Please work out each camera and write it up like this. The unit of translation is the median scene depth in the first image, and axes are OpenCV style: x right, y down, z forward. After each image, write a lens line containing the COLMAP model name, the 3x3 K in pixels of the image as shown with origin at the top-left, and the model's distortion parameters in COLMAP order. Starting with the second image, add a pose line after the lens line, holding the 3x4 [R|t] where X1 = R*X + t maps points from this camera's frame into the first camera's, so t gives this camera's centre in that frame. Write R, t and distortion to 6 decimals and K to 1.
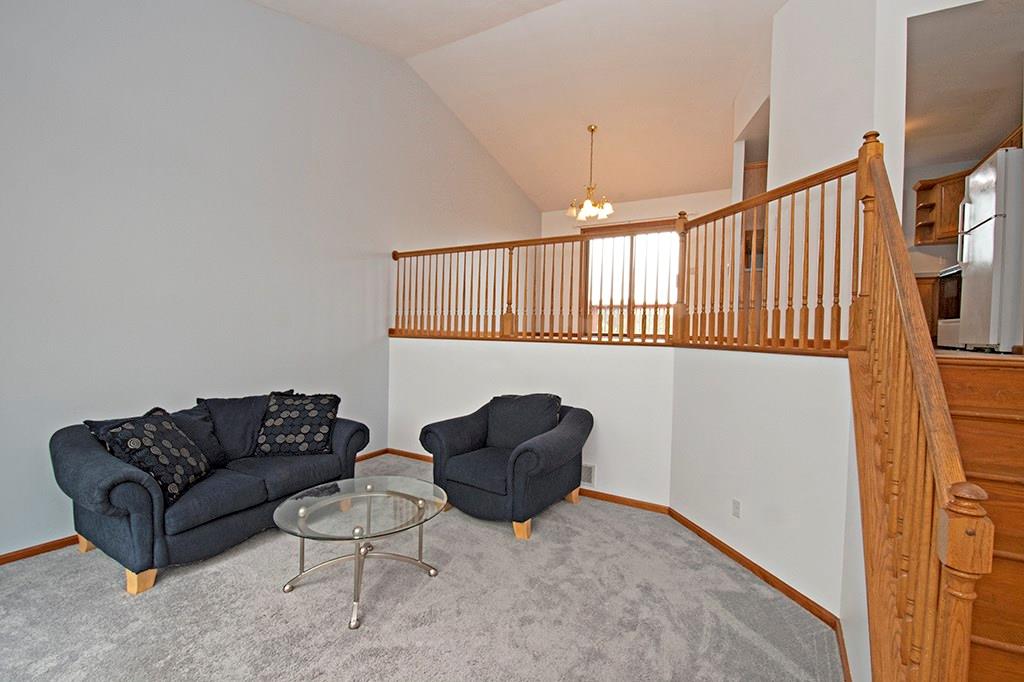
lens RADIAL K [[447.8, 0, 513.9], [0, 447.8, 347.4], [0, 0, 1]] dist [0.002871, -0.016731]
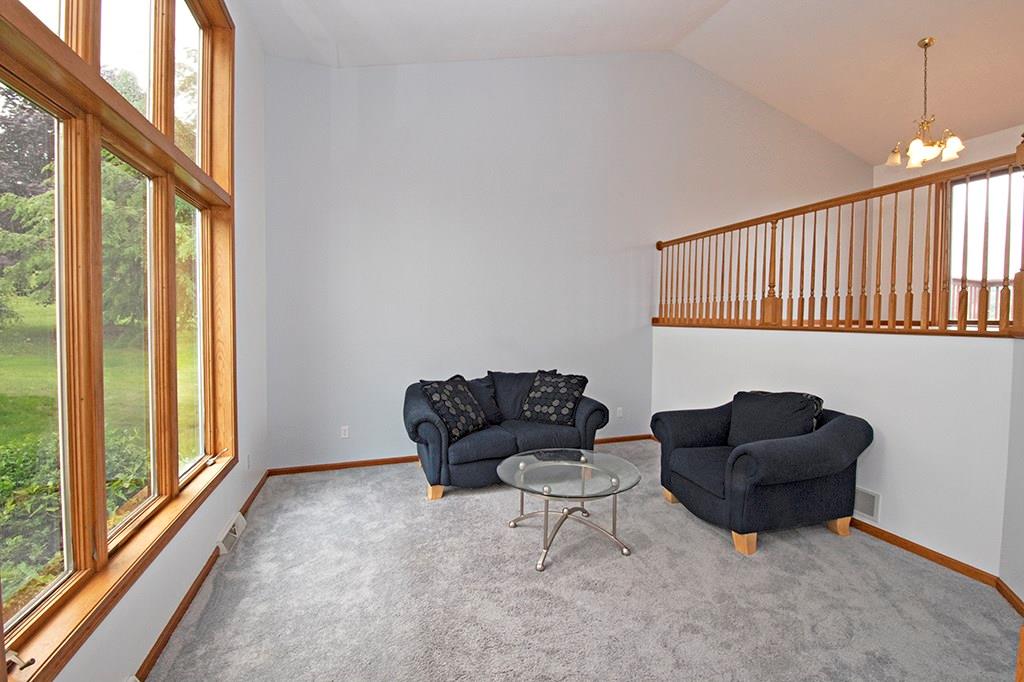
lens RADIAL K [[447.0, 0, 524.4], [0, 447.0, 335.6], [0, 0, 1]] dist [0.004619, -0.017120]
pose [[0.760686, 0.011167, -0.649025, 0.236890], [-0.015025, 0.999887, -0.000406, 0.006273], [0.648947, 0.010060, 0.760767, 0.045044]]
